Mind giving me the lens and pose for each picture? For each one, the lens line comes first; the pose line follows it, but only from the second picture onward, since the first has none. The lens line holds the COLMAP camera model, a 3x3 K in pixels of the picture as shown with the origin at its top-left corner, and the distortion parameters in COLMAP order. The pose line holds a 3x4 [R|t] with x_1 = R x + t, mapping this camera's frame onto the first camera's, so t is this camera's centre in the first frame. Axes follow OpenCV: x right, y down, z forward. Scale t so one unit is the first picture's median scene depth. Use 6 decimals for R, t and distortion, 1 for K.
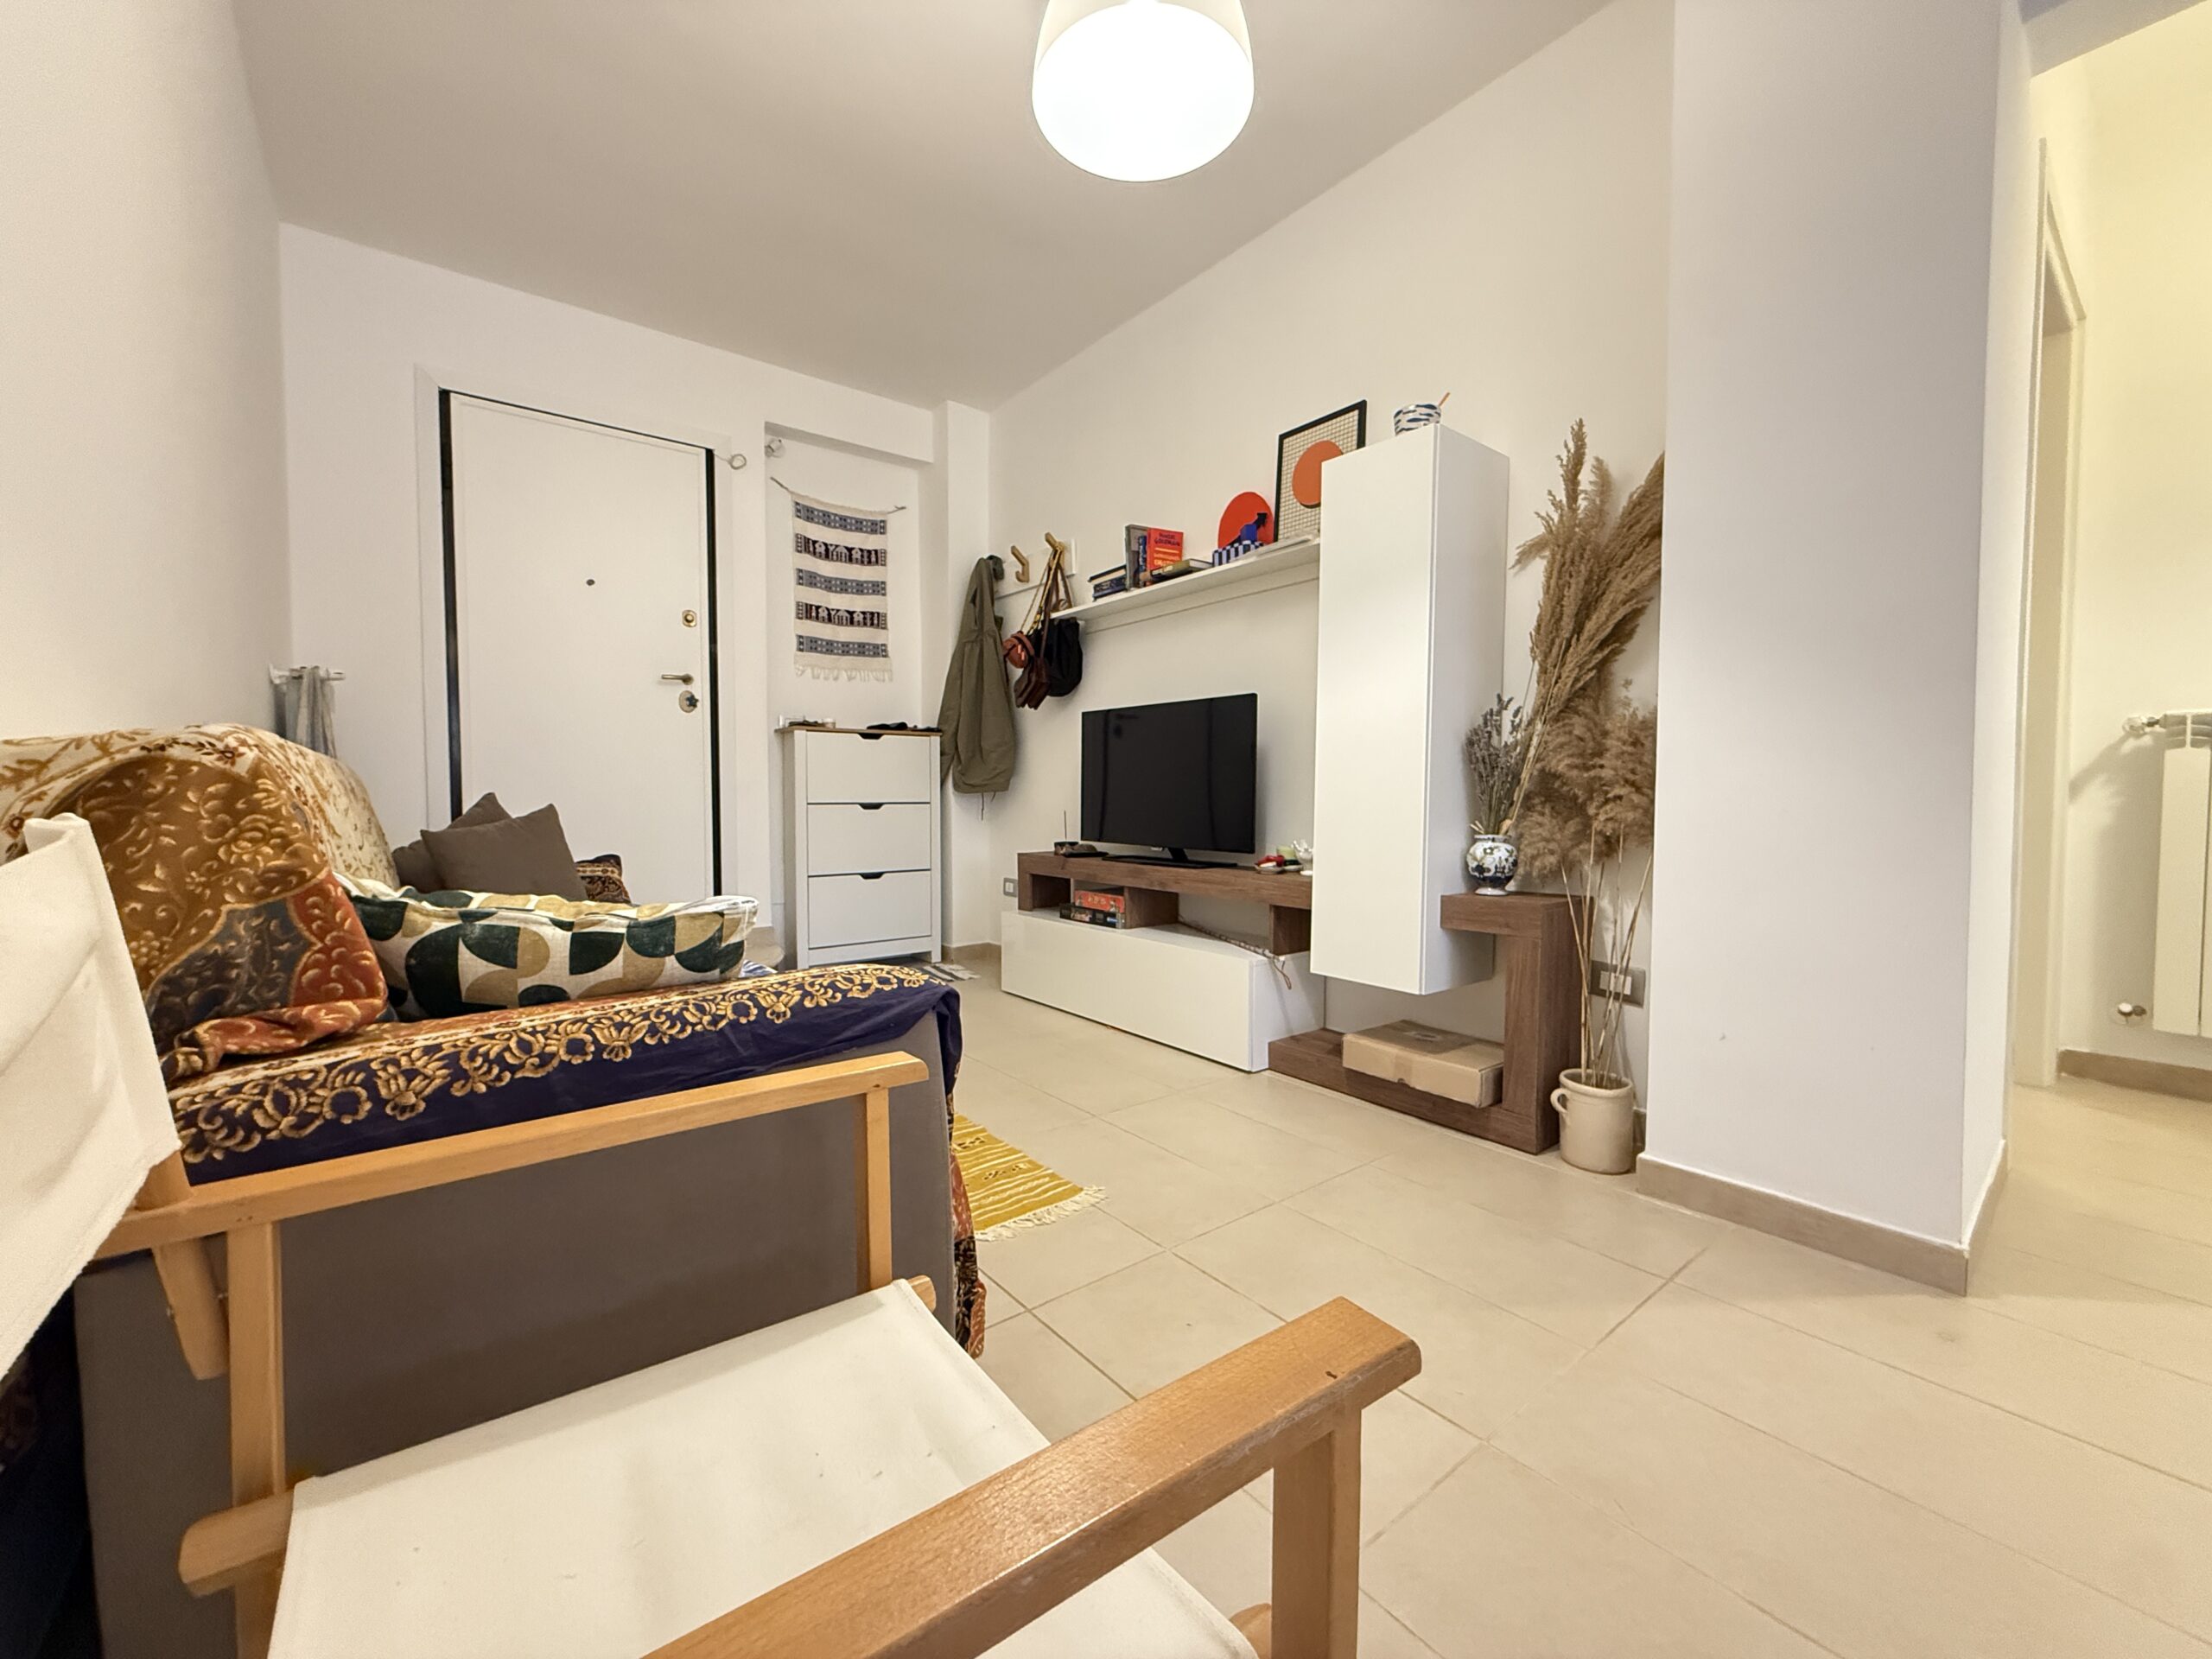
lens RADIAL K [[879.6, 0, 1100.2], [0, 879.6, 824.6], [0, 0, 1]] dist [-0.000126, 0.000324]
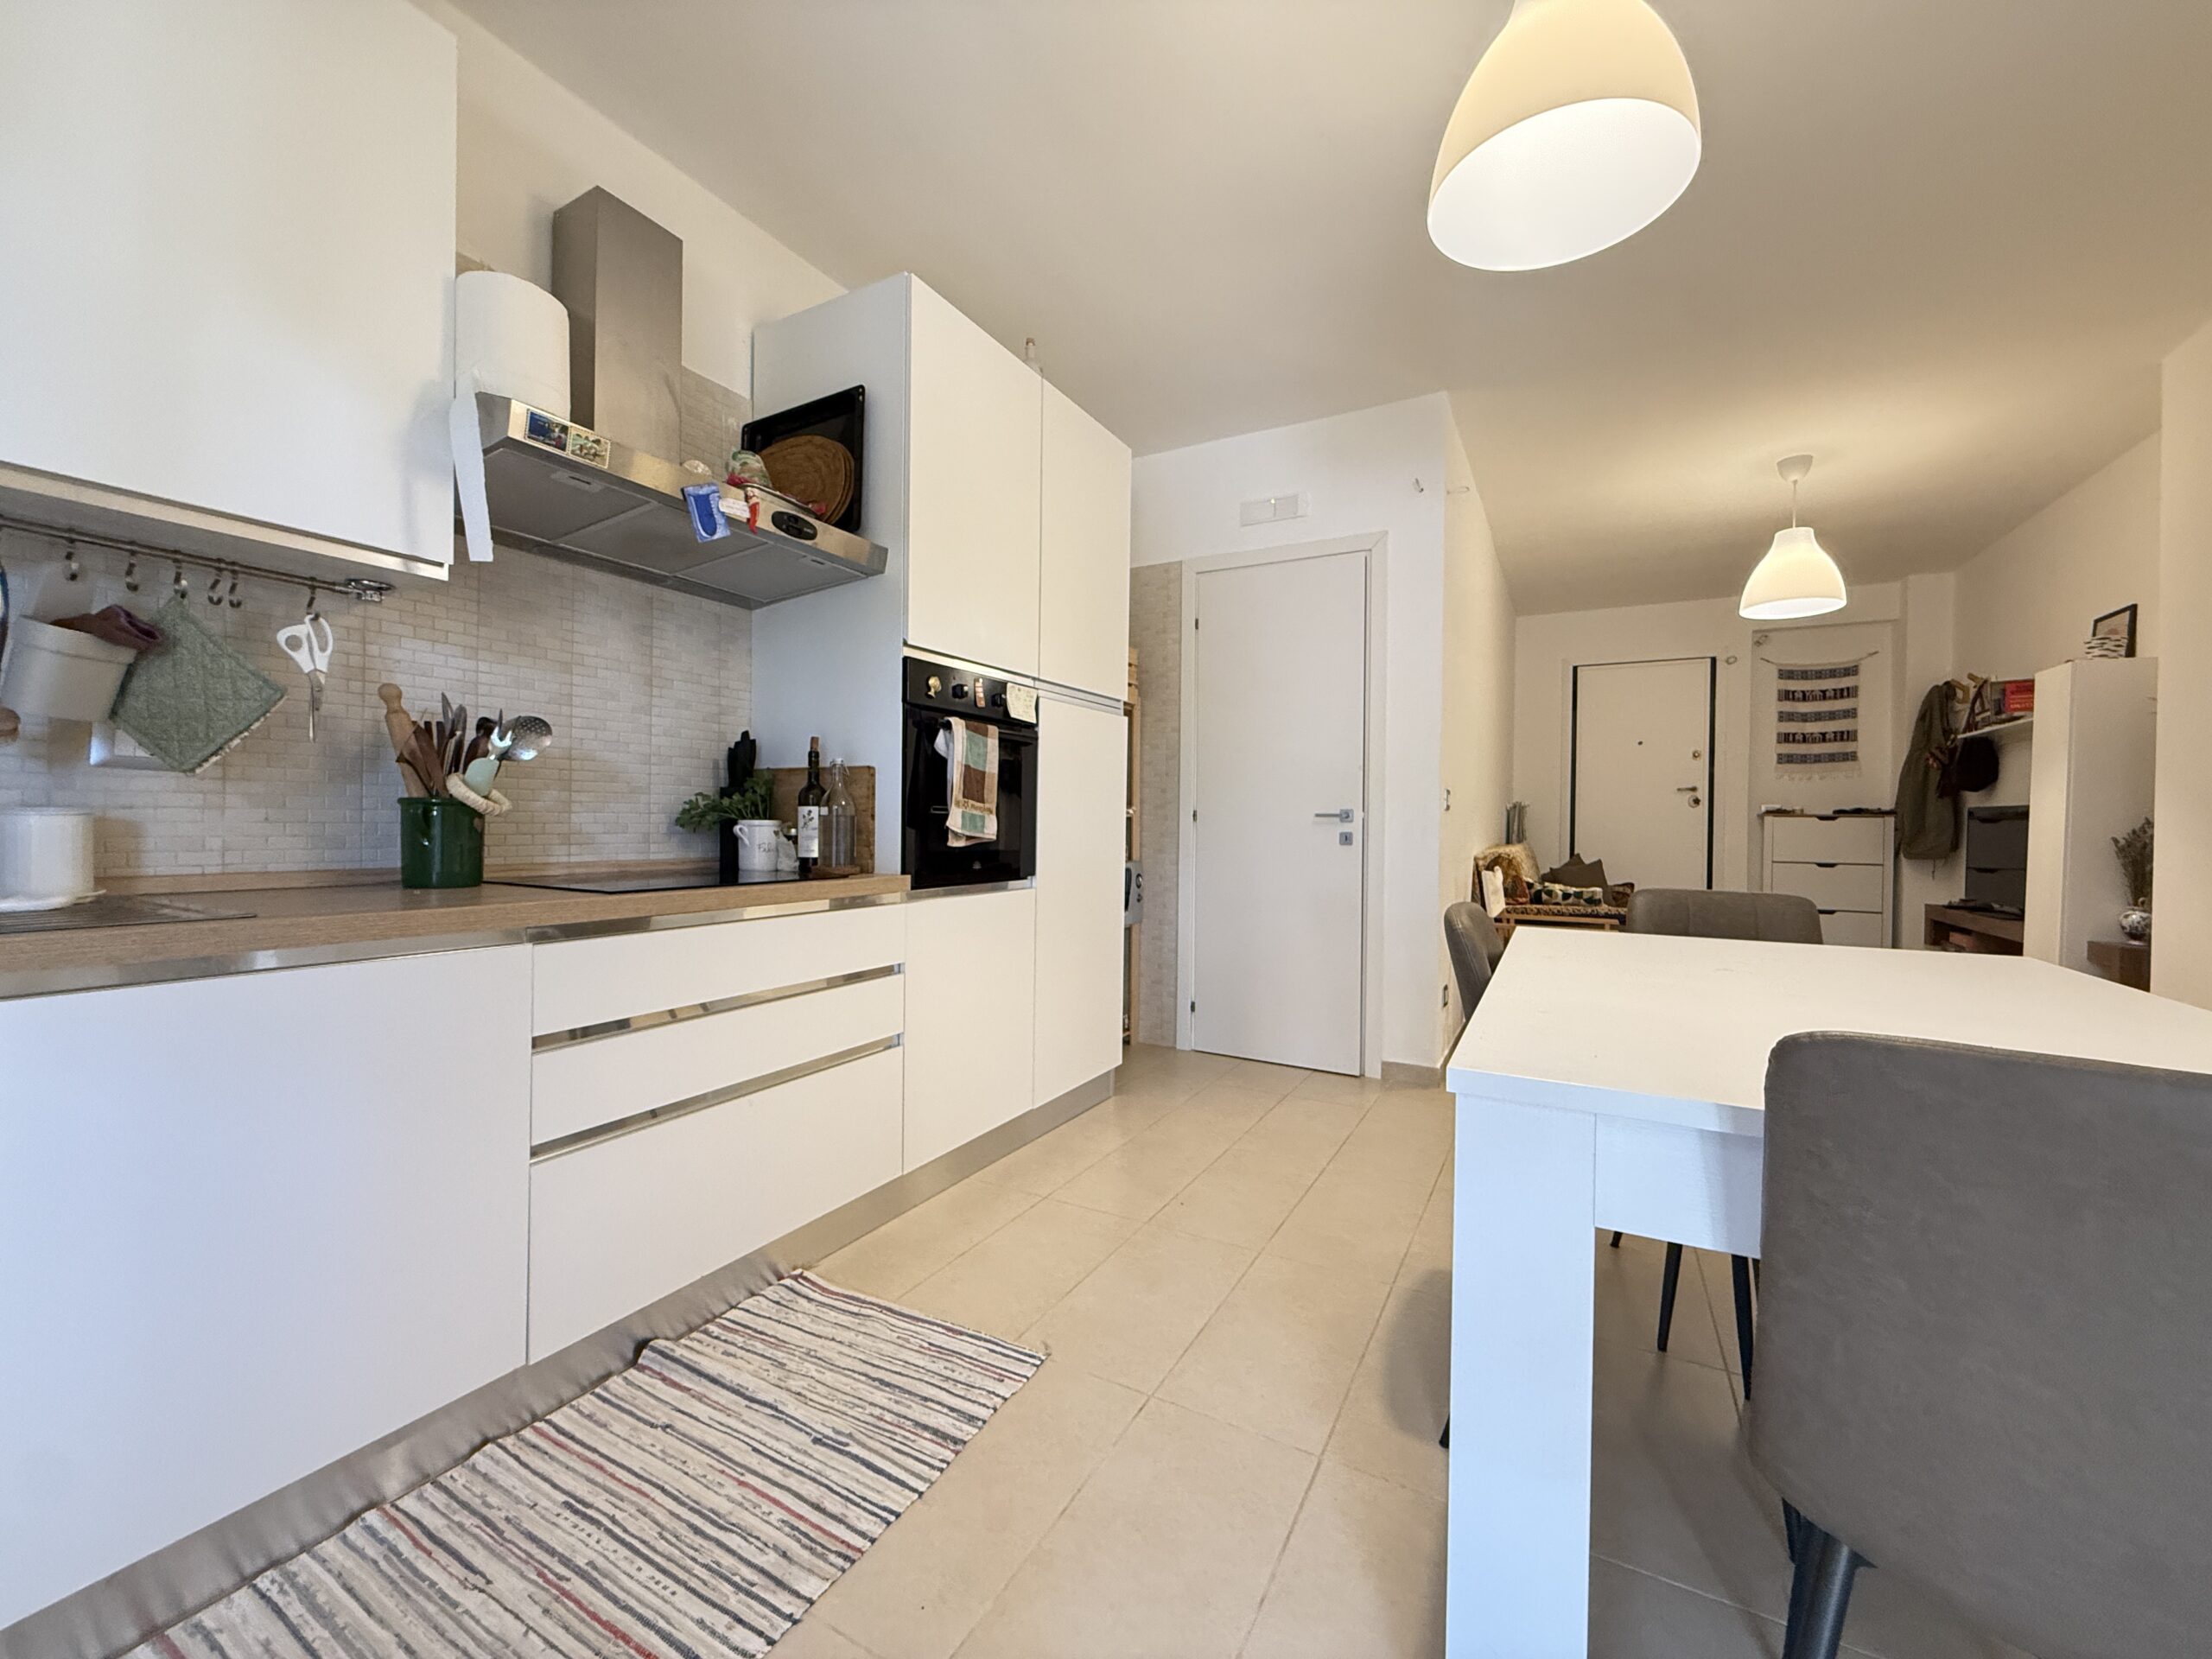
lens RADIAL K [[879.6, 0, 1097.9], [0, 879.6, 827.4], [0, 0, 1]] dist [-0.000126, 0.000324]
pose [[0.388980, 0.012116, -0.921166, 0.970765], [-0.045728, 0.998935, -0.006170, -0.029839], [0.920111, 0.044523, 0.389120, -1.107220]]
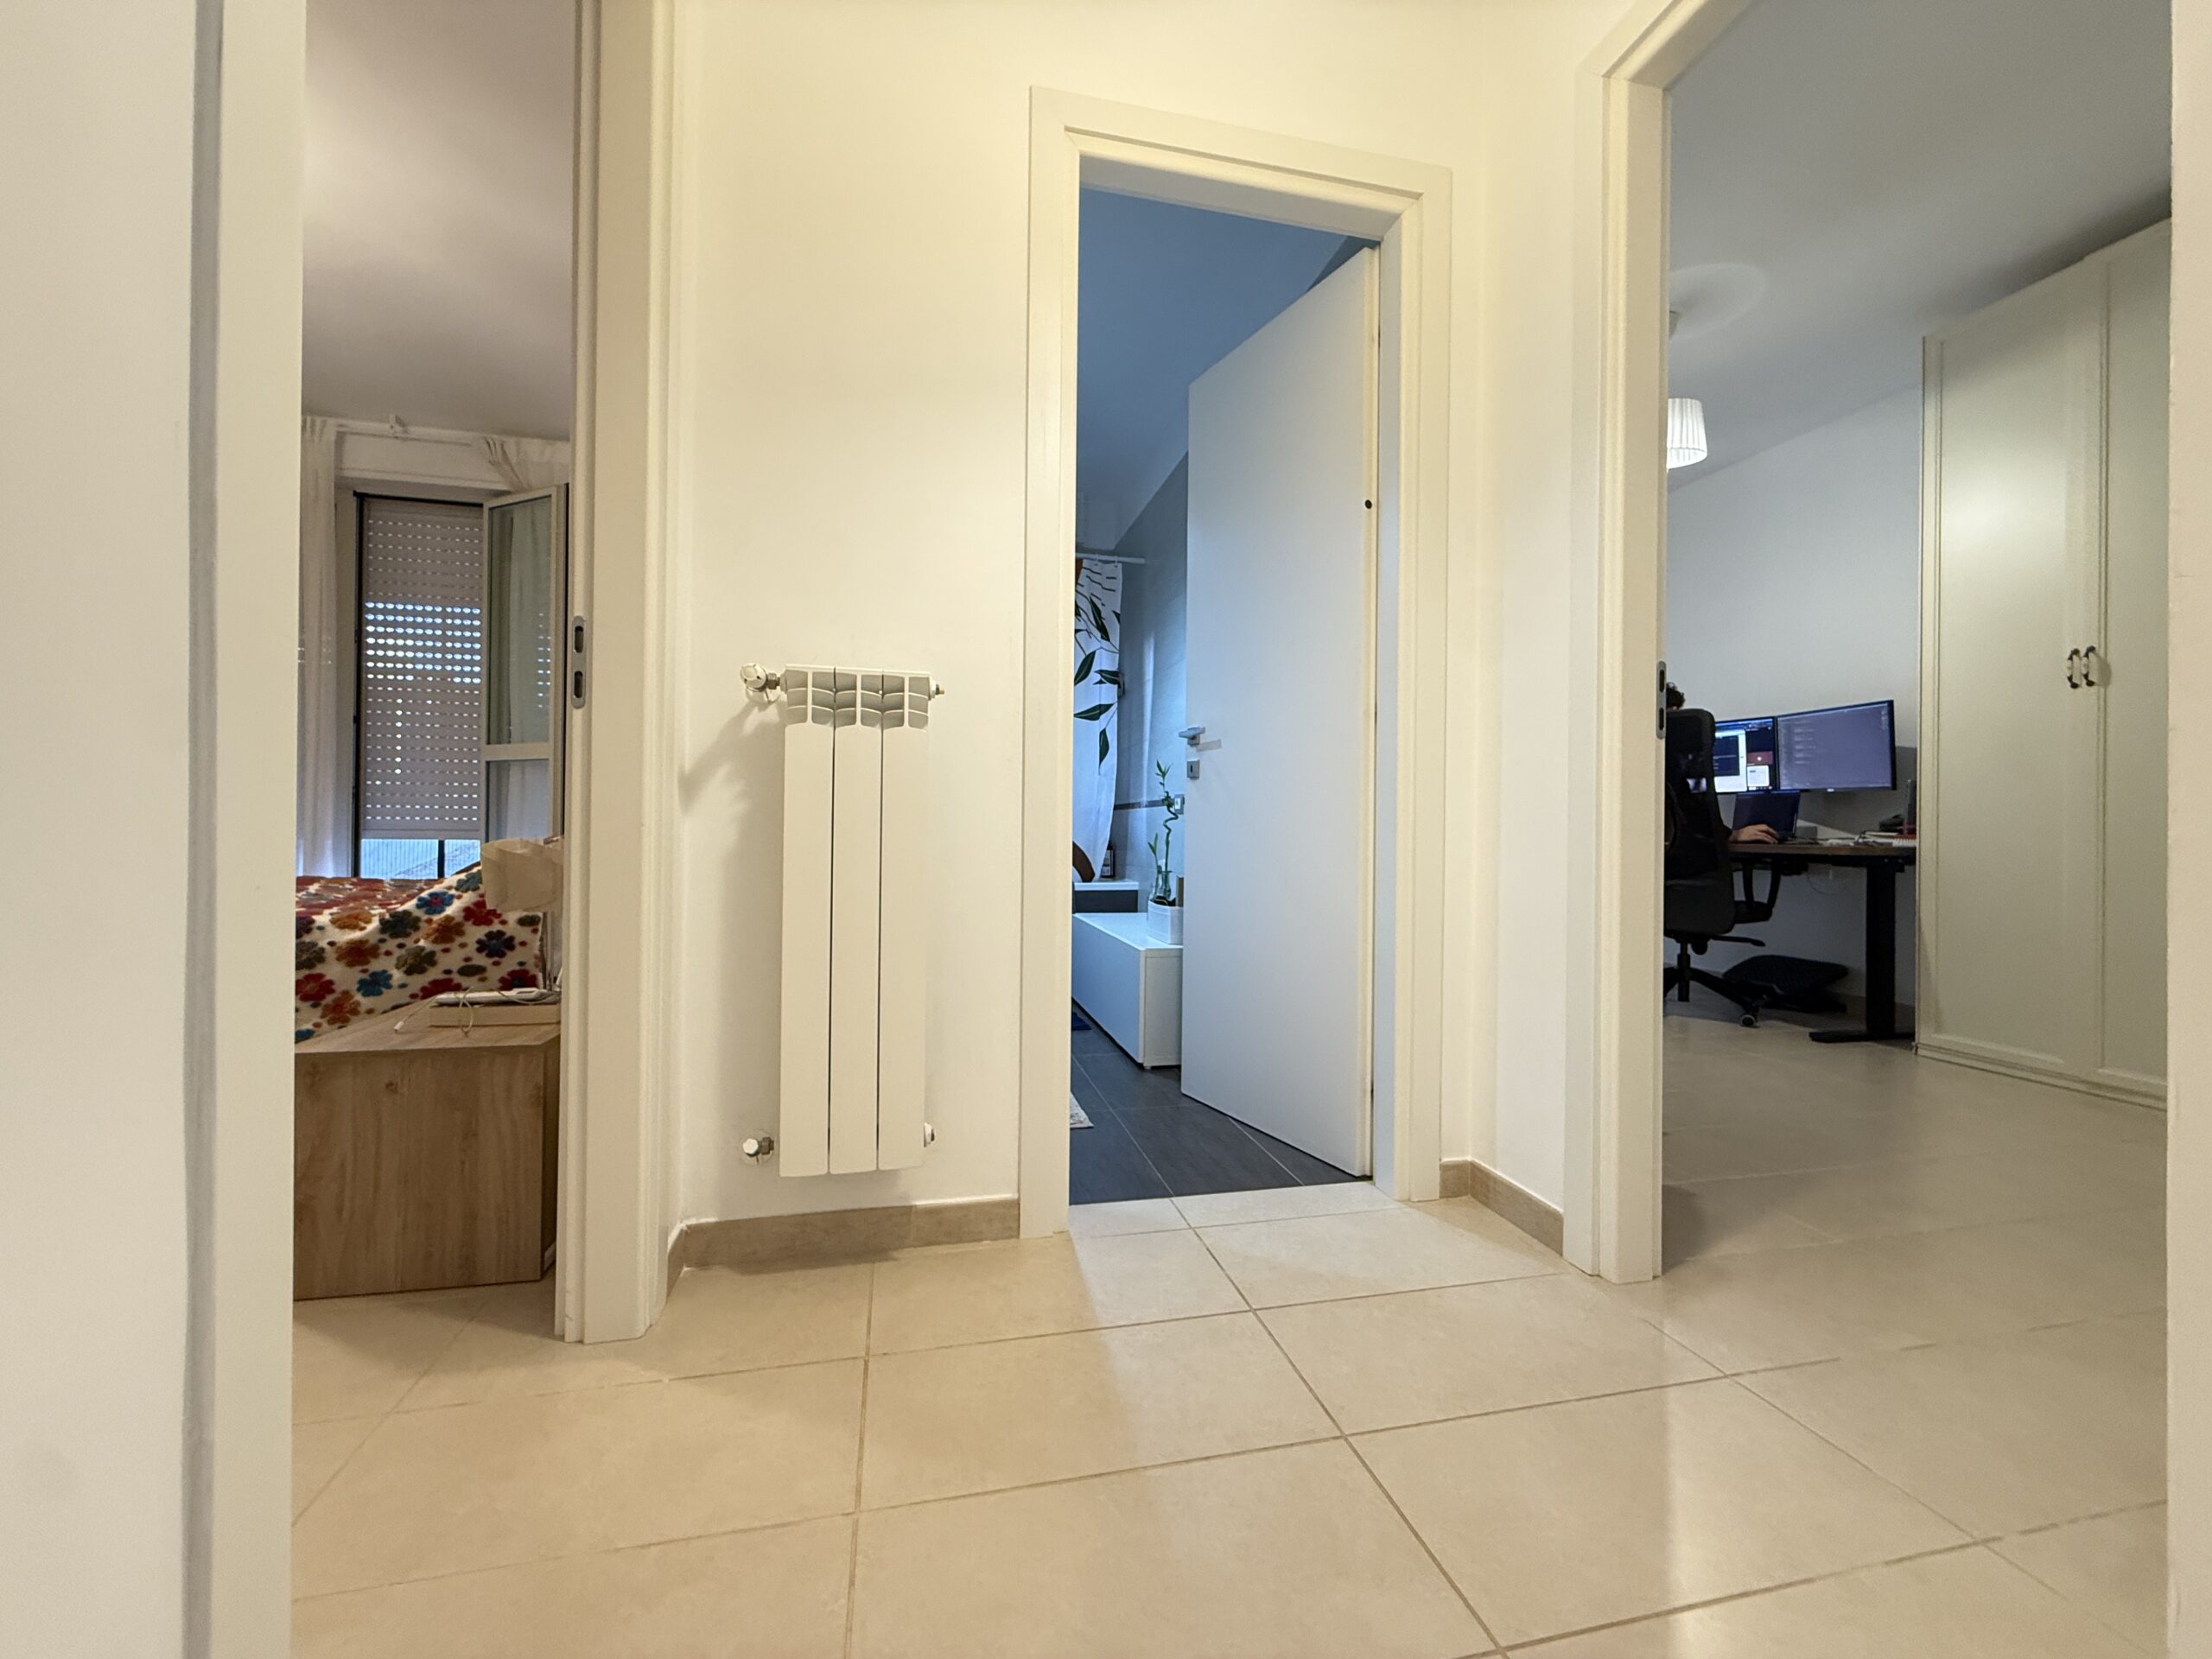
lens RADIAL K [[879.6, 0, 1103.8], [0, 879.6, 829.5], [0, 0, 1]] dist [-0.000126, 0.000324]
pose [[0.419093, 0.007413, 0.907913, 0.662236], [0.019968, 0.999650, -0.017380, 0.004646], [-0.907724, 0.025413, 0.418798, 0.479782]]
